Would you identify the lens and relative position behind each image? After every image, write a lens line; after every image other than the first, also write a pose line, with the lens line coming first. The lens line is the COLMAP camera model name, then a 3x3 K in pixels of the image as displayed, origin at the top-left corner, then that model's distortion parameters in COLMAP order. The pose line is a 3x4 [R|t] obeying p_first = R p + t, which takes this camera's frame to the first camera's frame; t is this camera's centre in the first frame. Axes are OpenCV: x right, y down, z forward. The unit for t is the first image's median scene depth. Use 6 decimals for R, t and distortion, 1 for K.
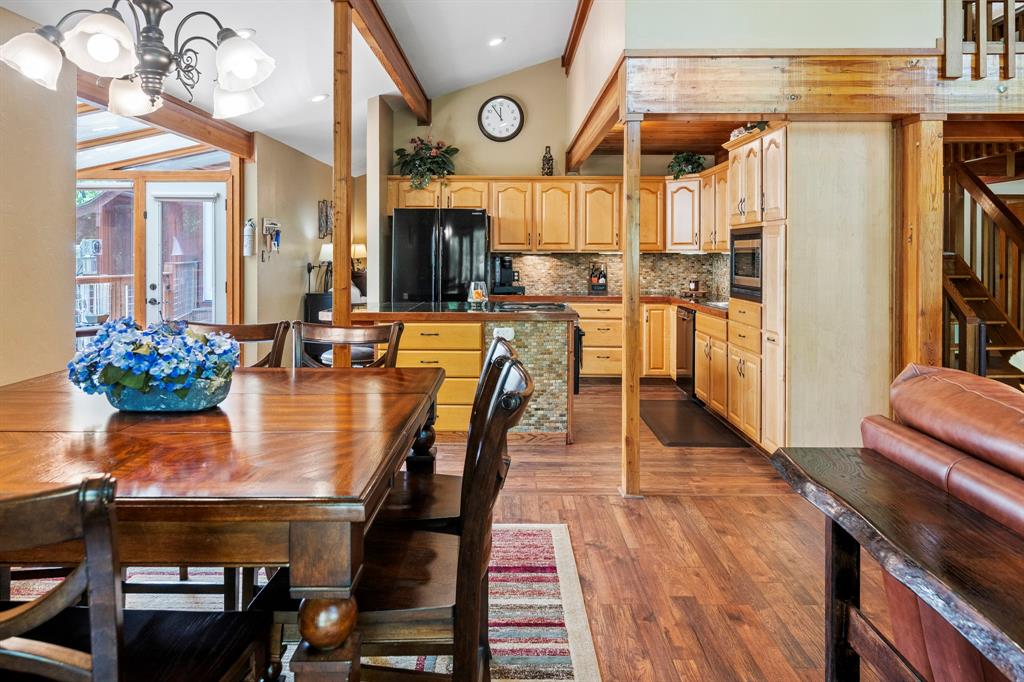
lens RADIAL K [[692.6, 0, 508.1], [0, 692.6, 255.1], [0, 0, 1]] dist [0.002473, 0.000737]
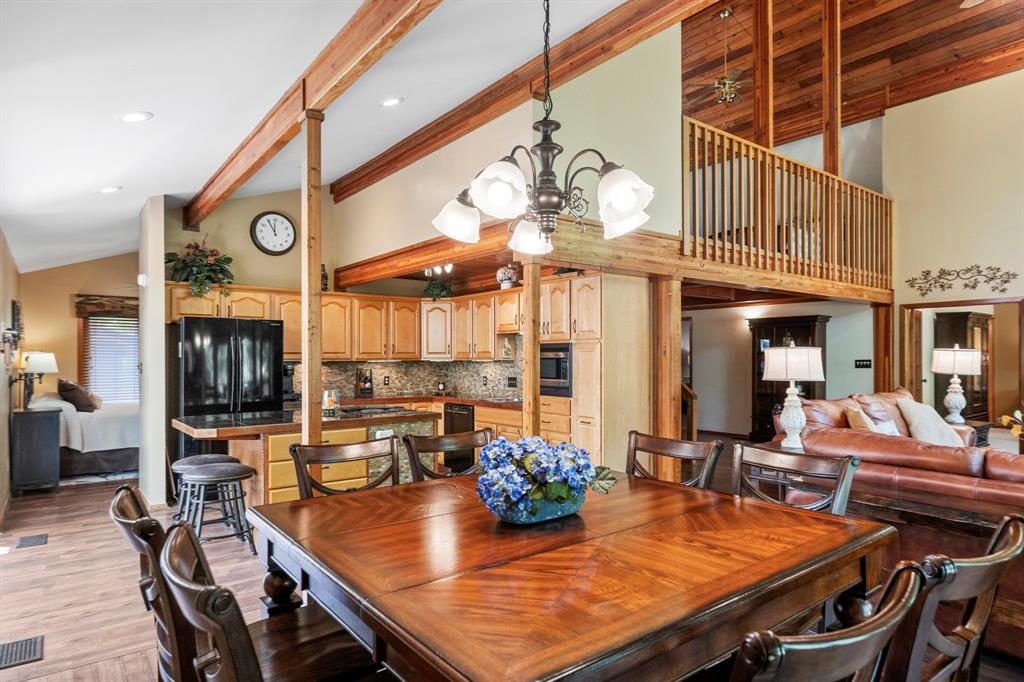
lens RADIAL K [[589.2, 0, 512.6], [0, 589.2, 354.4], [0, 0, 1]] dist [-0.000614, 0.000123]
pose [[0.786794, -0.001972, 0.617213, -0.288271], [0.005576, 0.999977, -0.003914, -0.009102], [-0.617191, 0.006521, 0.786787, 0.081462]]
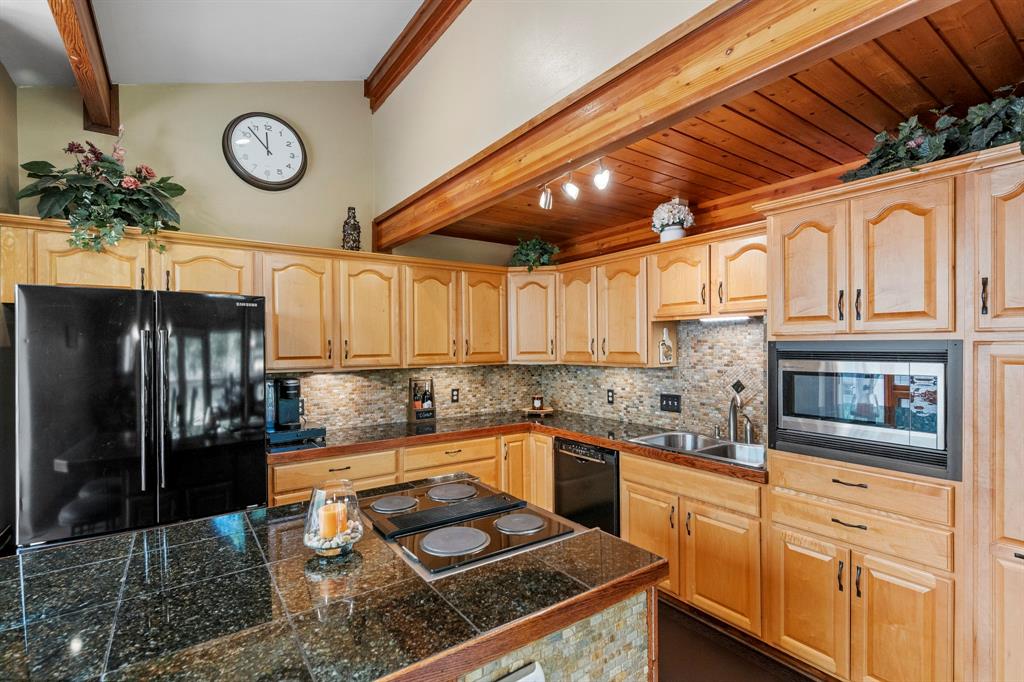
lens RADIAL K [[478.6, 0, 515.6], [0, 478.6, 349.2], [0, 0, 1]] dist [0.001319, 0.000237]
pose [[0.811259, -0.014915, 0.584497, -0.085382], [0.011026, 0.999887, 0.010211, -0.026103], [-0.584583, -0.001839, 0.811332, 0.551907]]
